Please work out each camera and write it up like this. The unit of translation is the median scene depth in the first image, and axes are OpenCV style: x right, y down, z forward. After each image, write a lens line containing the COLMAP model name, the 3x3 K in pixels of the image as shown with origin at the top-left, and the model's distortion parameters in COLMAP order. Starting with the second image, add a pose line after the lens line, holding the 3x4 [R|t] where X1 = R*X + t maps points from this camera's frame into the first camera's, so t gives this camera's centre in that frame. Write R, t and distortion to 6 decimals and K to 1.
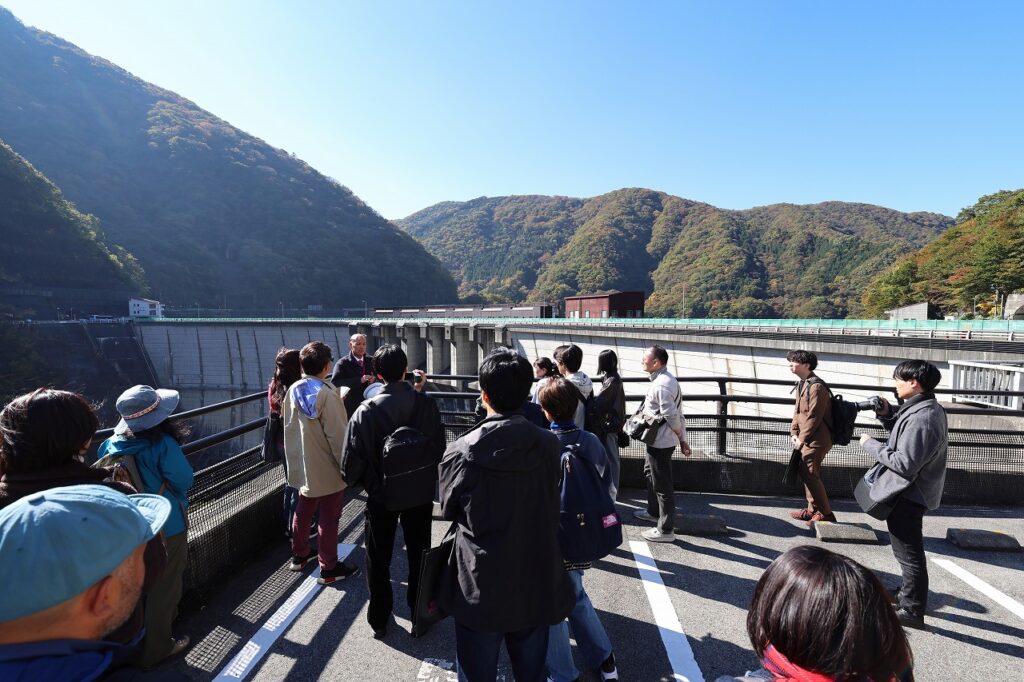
lens RADIAL K [[453.9, 0, 512.0], [0, 453.9, 341.0], [0, 0, 1]] dist [0.002948, 0.000646]
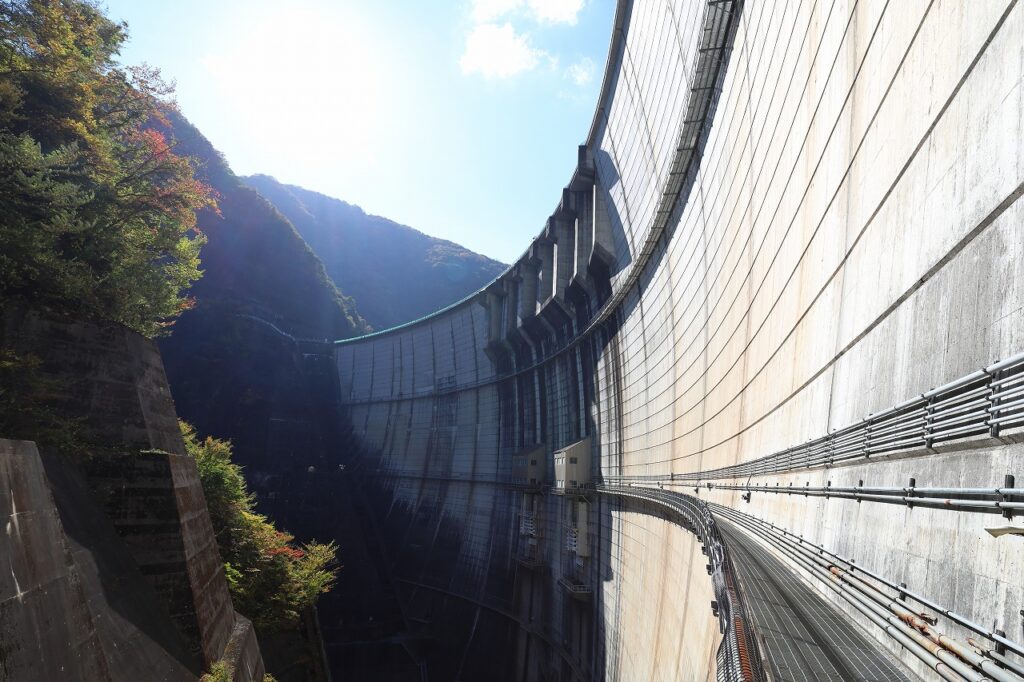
lens RADIAL K [[504.4, 0, 514.0], [0, 504.4, 346.5], [0, 0, 1]] dist [0.005081, -0.000036]
pose [[0.866335, -0.077635, -0.493393, 0.052583], [-0.076914, 0.955326, -0.285371, 0.104990], [0.493506, 0.285176, 0.821661, 0.084647]]
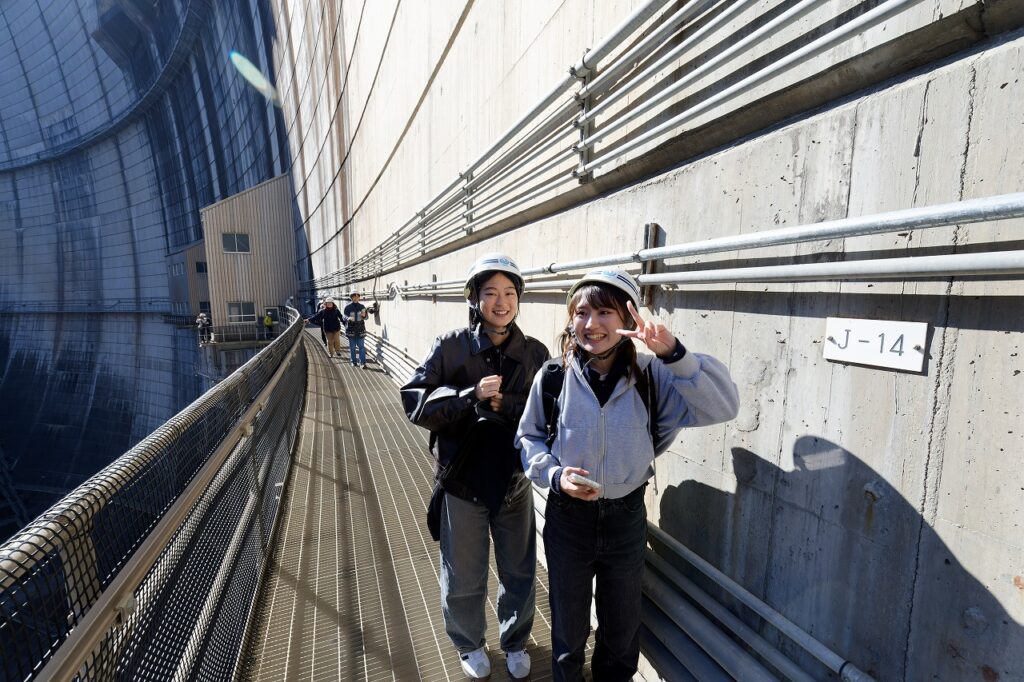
lens RADIAL K [[453.9, 0, 512.0], [0, 453.9, 341.0], [0, 0, 1]] dist [0.002948, 0.000646]
pose [[0.993529, -0.001383, -0.113574, 0.016507], [0.007821, 0.998386, 0.056257, 0.099564], [0.113313, -0.056781, 0.991936, 0.207095]]
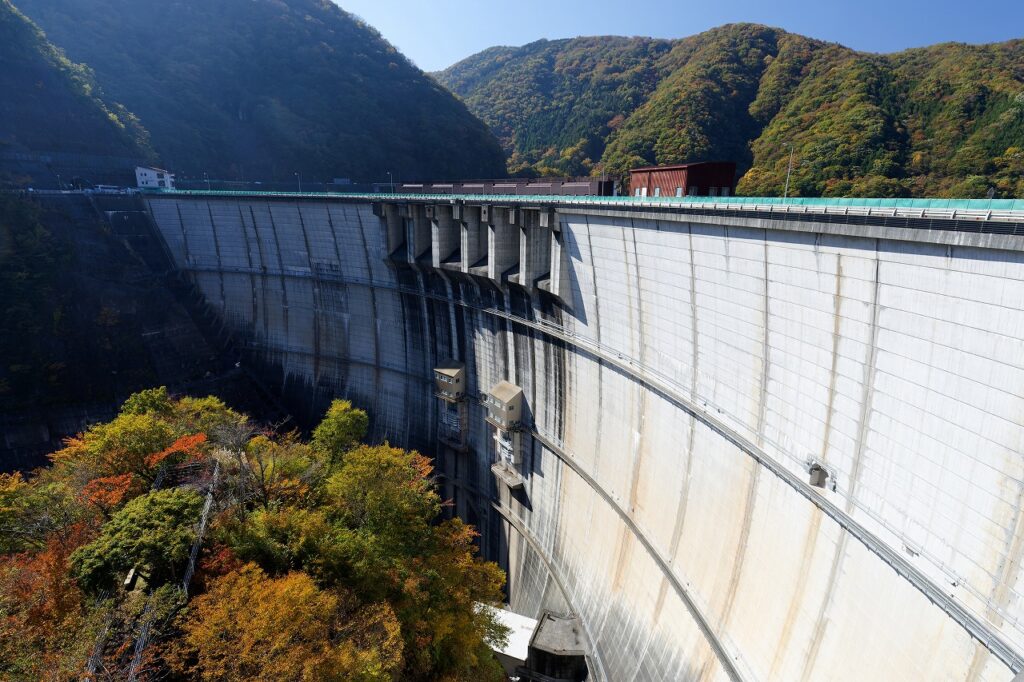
lens RADIAL K [[520.7, 0, 514.1], [0, 520.7, 337.6], [0, 0, 1]] dist [0.005242, 0.000850]
pose [[0.993987, 0.045032, -0.099814, 0.003973], [-0.023156, 0.977353, 0.210346, 0.000541], [0.107026, -0.206769, 0.972518, 0.009304]]
